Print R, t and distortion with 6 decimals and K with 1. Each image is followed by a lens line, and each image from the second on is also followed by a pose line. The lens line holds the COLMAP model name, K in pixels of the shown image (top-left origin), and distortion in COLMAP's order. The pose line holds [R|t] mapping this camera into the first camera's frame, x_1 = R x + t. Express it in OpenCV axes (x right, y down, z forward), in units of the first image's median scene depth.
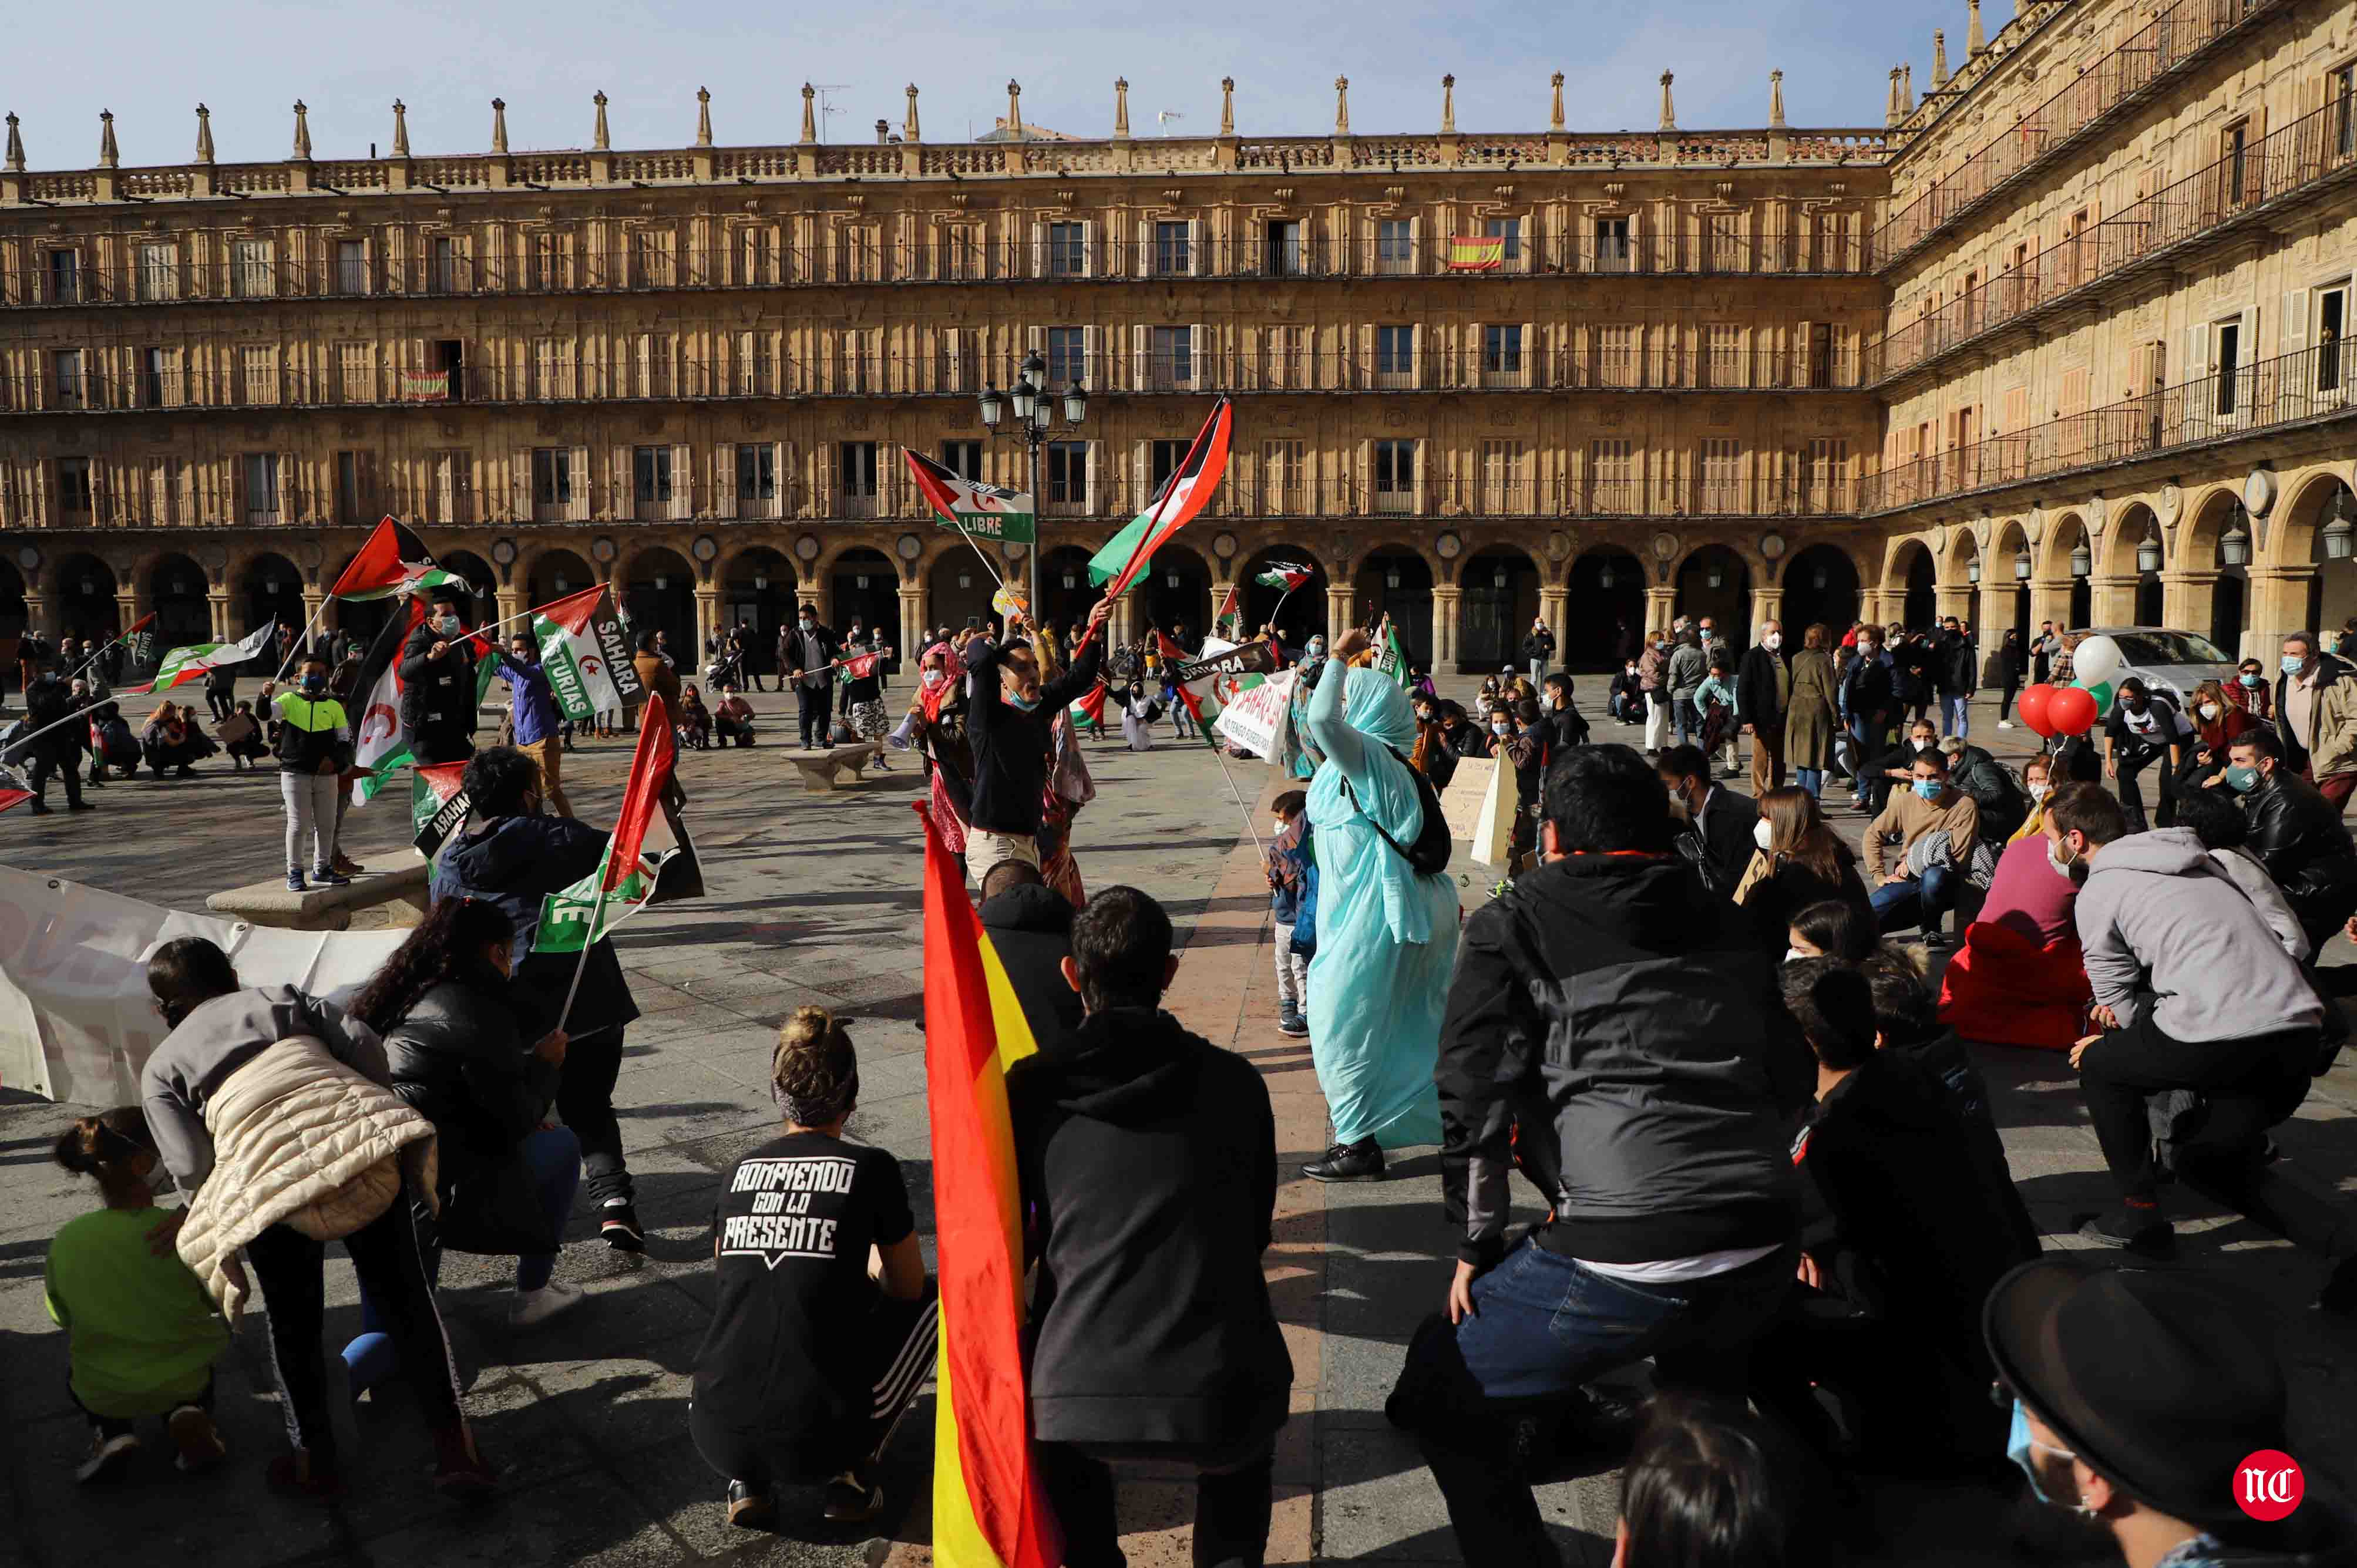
lens RADIAL K [[1640.6, 0, 1218.4], [0, 1640.6, 780.8], [0, 0, 1]] dist [-0.069330, 0.030661]
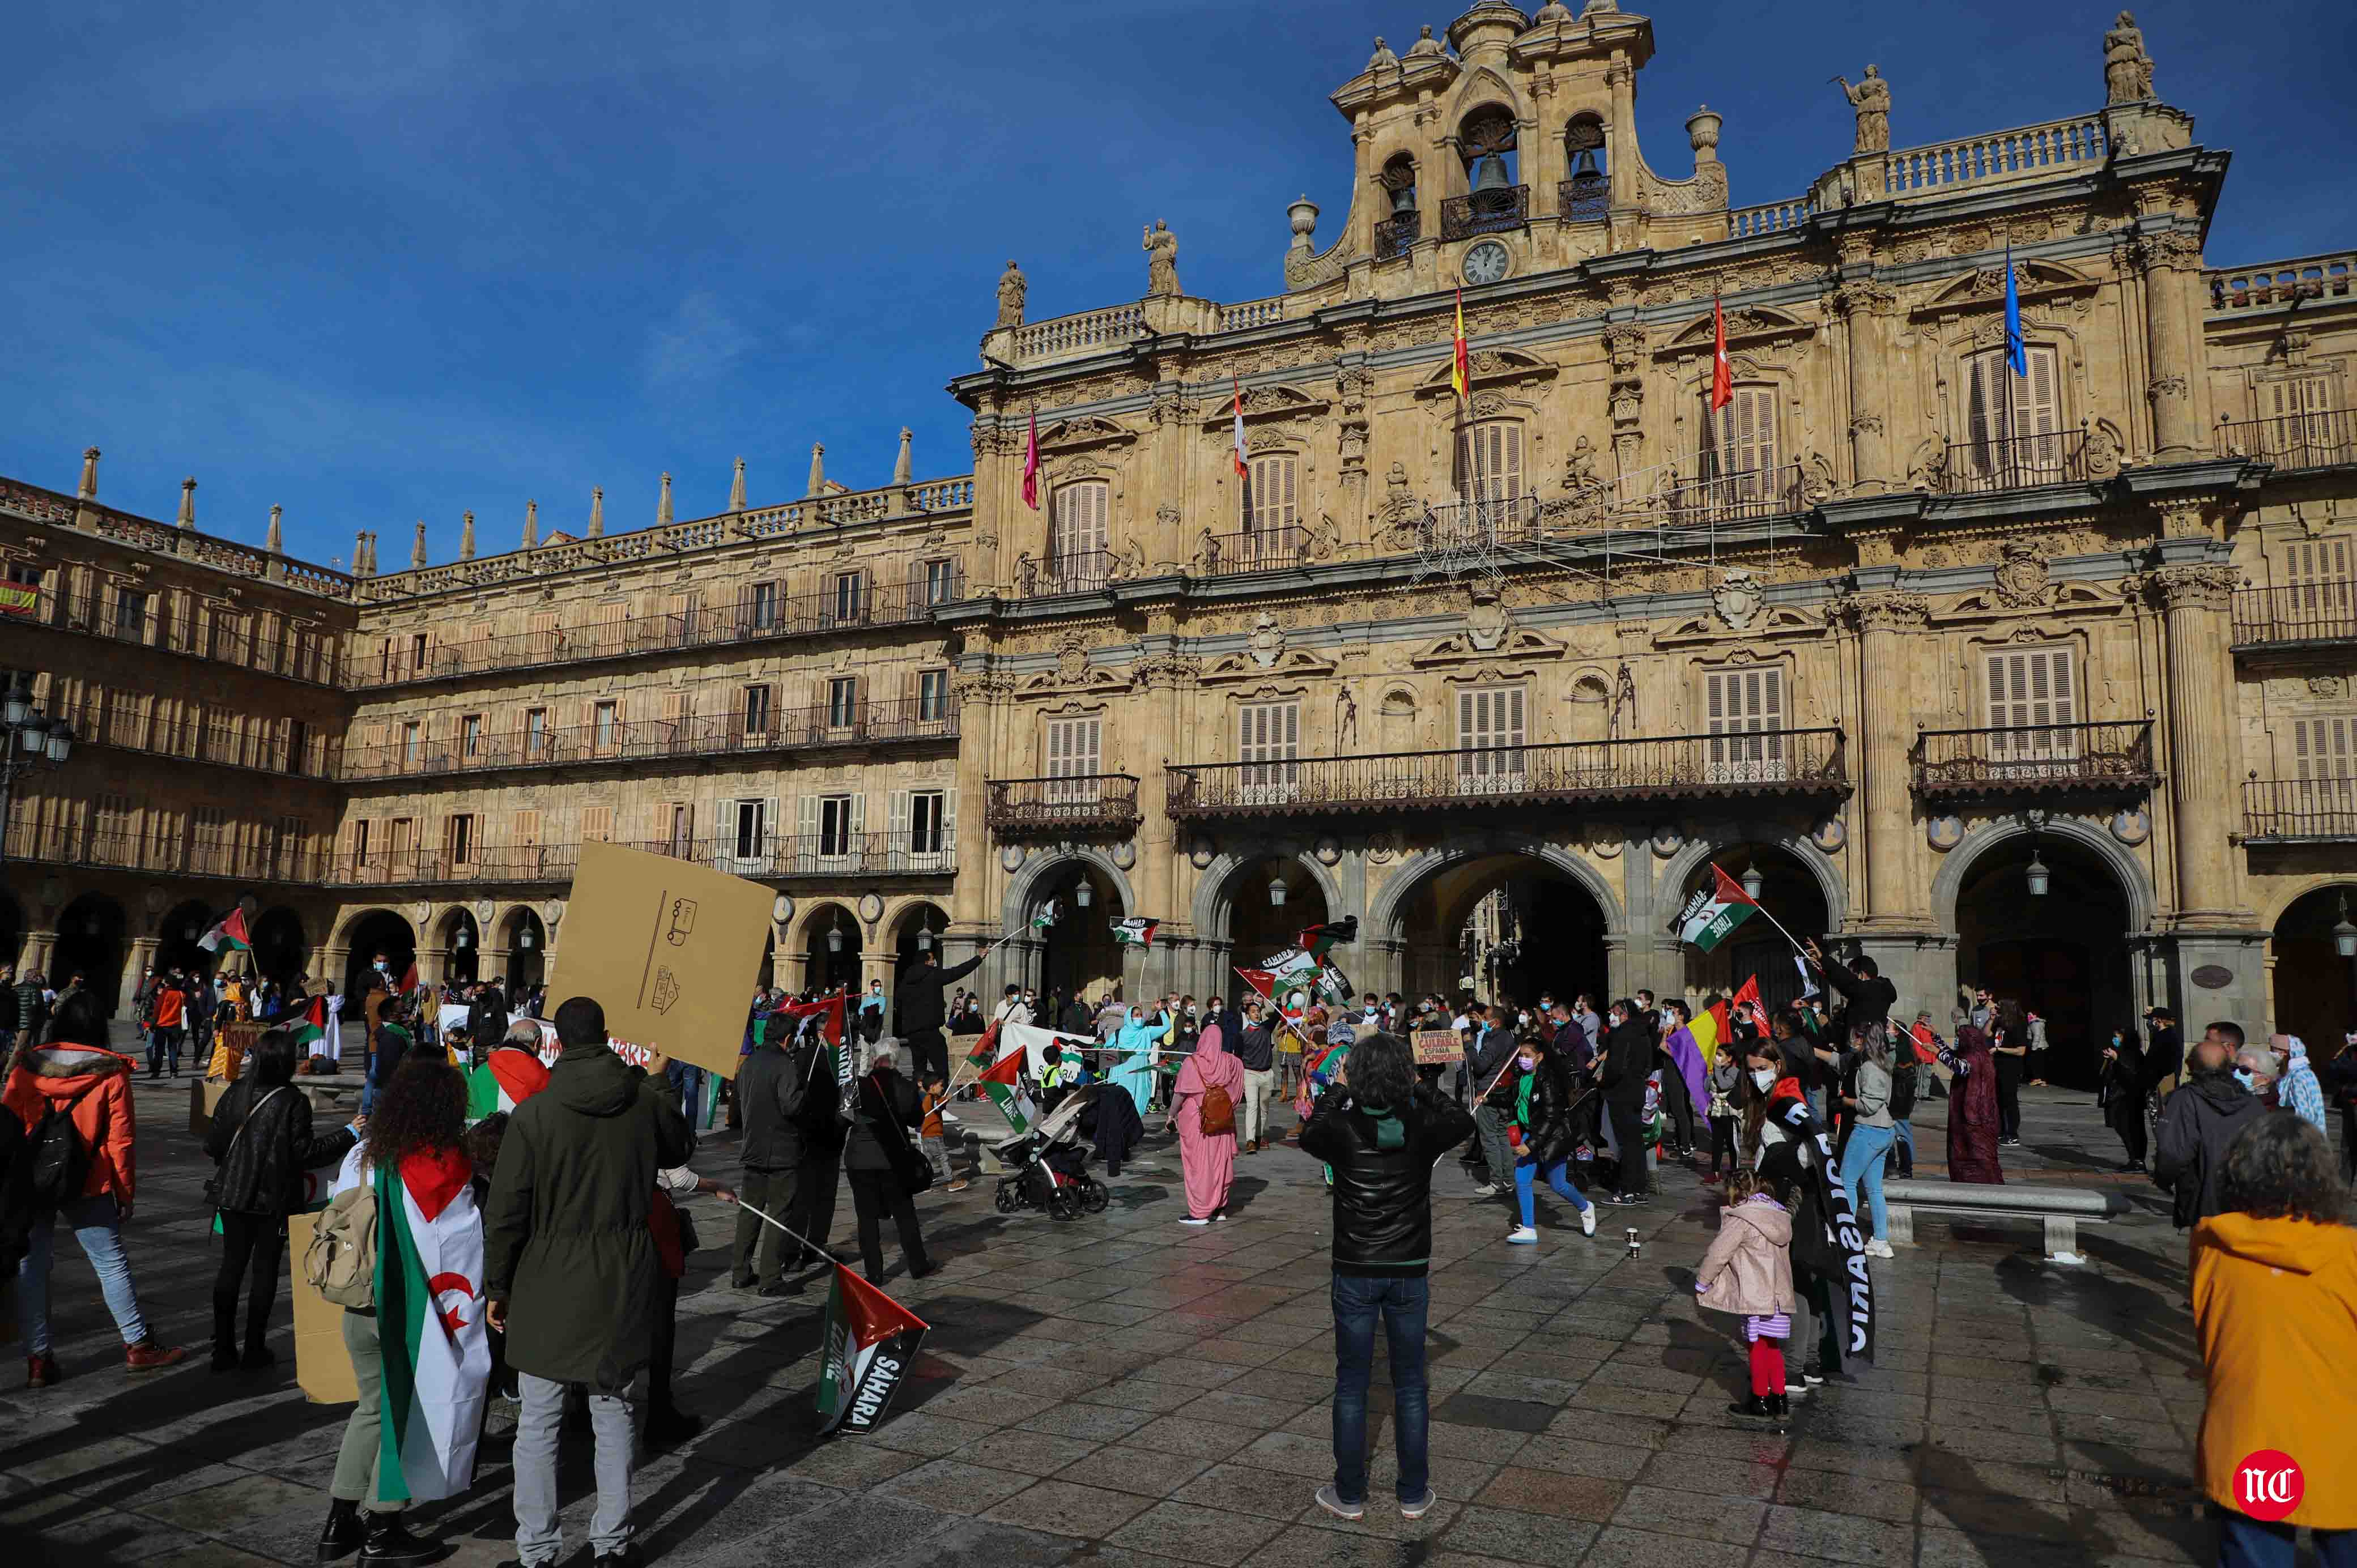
lens RADIAL K [[1554.3, 0, 1180.4], [0, 1554.3, 805.6], [0, 0, 1]] dist [-0.064948, -0.000161]
pose [[0.370174, 0.126454, 0.920316, -0.403754], [0.067853, 0.984365, -0.162546, 0.002794], [-0.926481, 0.122617, 0.355806, 0.013625]]
